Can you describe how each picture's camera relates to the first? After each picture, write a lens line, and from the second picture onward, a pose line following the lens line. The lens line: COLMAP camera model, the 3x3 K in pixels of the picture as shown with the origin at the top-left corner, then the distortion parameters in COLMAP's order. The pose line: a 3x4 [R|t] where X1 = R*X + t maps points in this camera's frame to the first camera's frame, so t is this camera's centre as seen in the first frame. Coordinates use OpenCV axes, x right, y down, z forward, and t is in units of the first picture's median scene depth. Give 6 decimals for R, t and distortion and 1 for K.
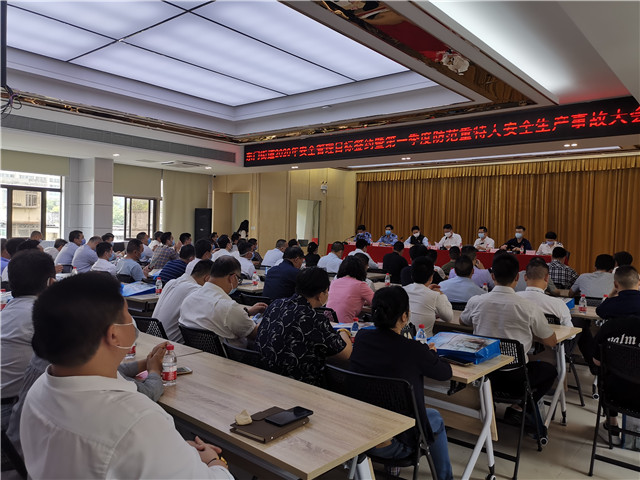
lens RADIAL K [[500.6, 0, 320.0], [0, 500.6, 240.0], [0, 0, 1]] dist [0.033484, 0.001442]
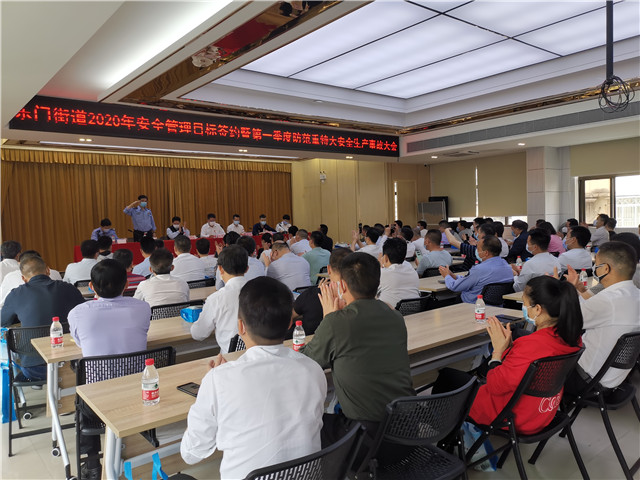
lens RADIAL K [[500.6, 0, 320.0], [0, 500.6, 240.0], [0, 0, 1]] dist [0.033484, 0.001442]
pose [[0.180576, -0.079413, 0.980350, -0.781568], [0.065595, 0.995488, 0.068557, -0.035090], [-0.981371, 0.051926, 0.184970, 0.613003]]
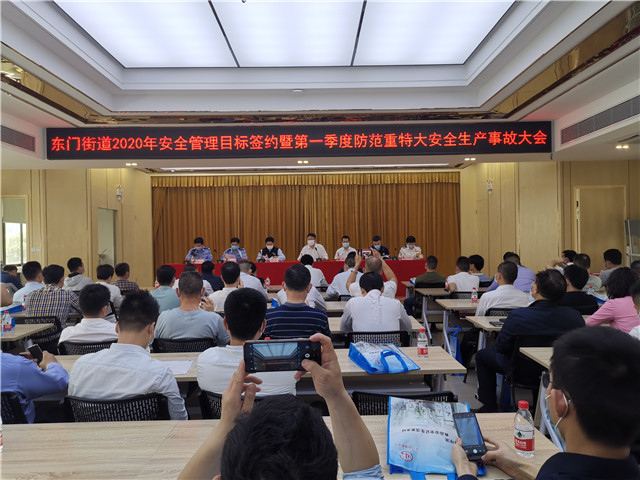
lens RADIAL K [[500.6, 0, 320.0], [0, 500.6, 240.0], [0, 0, 1]] dist [0.033484, 0.001442]
pose [[0.756616, -0.038550, 0.652722, -0.369034], [0.054073, 0.998530, -0.003707, -0.016548], [-0.651620, 0.038099, 0.757588, 0.284028]]
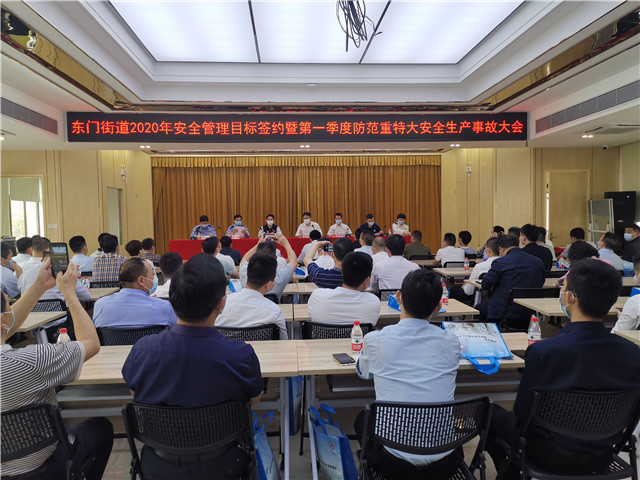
lens RADIAL K [[497.8, 0, 320.0], [0, 497.8, 240.0], [0, 0, 1]] dist [0.038013, 0.004113]
pose [[0.715917, -0.067375, 0.694927, -0.463656], [0.052688, 0.997708, 0.042451, -0.017787], [-0.696194, 0.006223, 0.717827, 0.260035]]
